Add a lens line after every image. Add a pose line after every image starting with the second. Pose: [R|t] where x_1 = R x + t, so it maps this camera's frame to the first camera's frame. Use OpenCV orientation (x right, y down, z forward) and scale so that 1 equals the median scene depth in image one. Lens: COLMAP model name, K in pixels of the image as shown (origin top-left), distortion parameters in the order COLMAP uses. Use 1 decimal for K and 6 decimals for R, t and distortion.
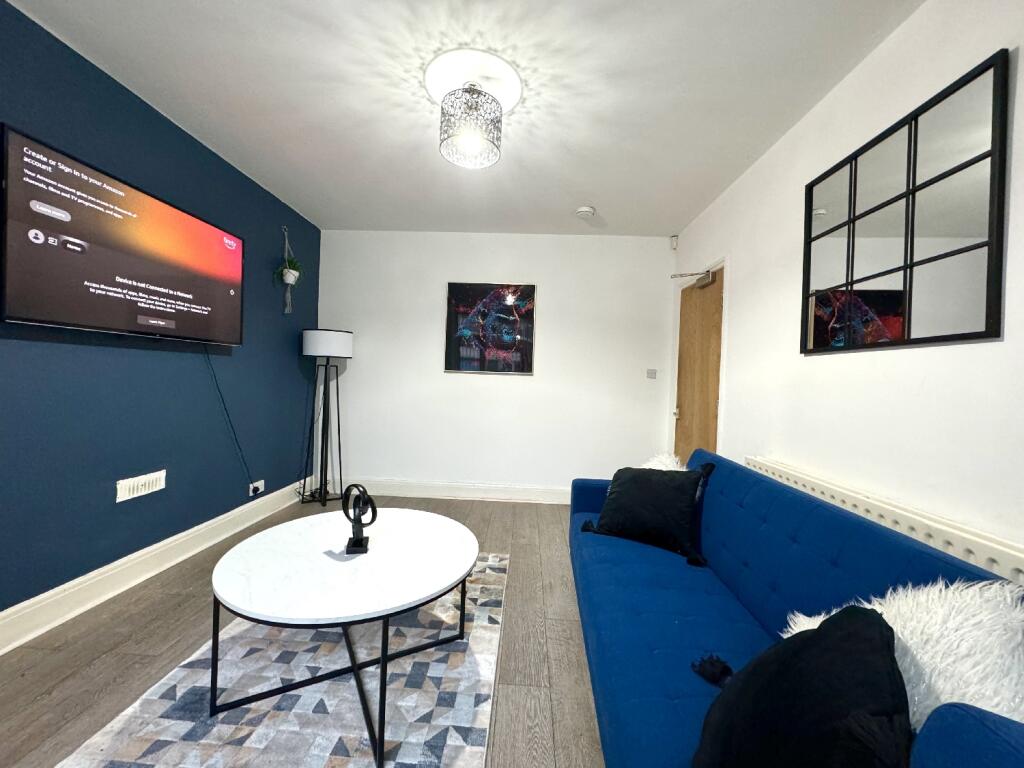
lens RADIAL K [[405.2, 0, 513.0], [0, 405.2, 381.8], [0, 0, 1]] dist [-0.001150, 0.000102]
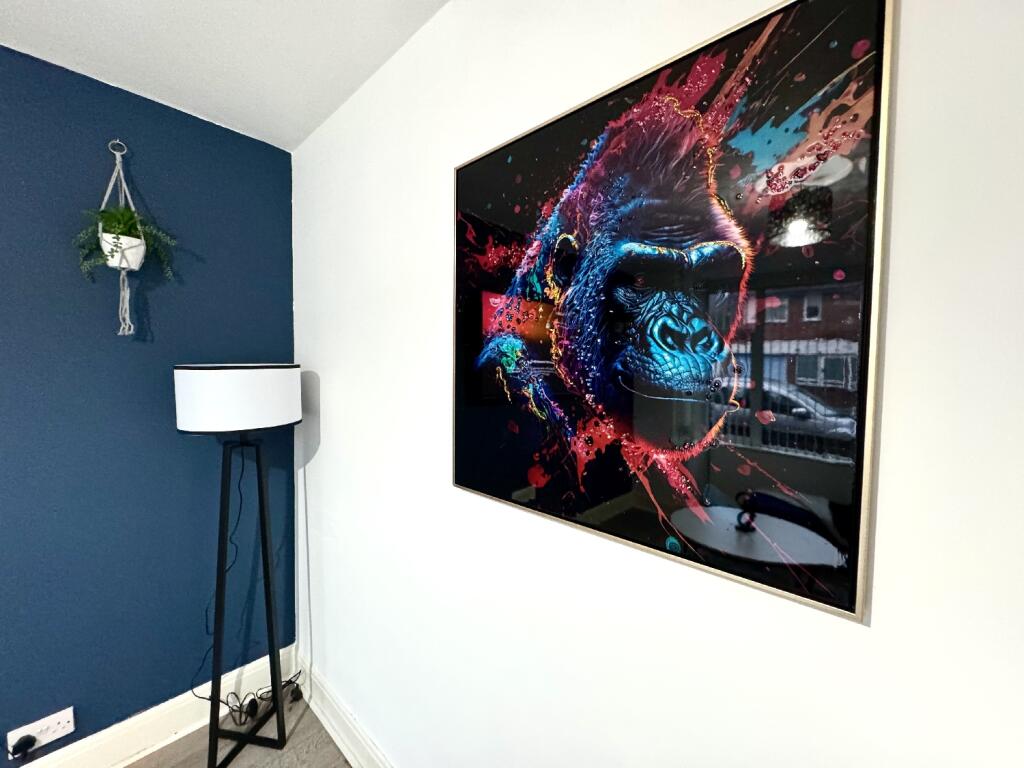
lens RADIAL K [[405.2, 0, 513.0], [0, 405.2, 381.8], [0, 0, 1]] dist [-0.001150, 0.000102]
pose [[0.762382, 0.000446, -0.647127, 0.090740], [0.009072, 0.999894, 0.011377, -0.201038], [0.647063, -0.014544, 0.762297, 1.577752]]
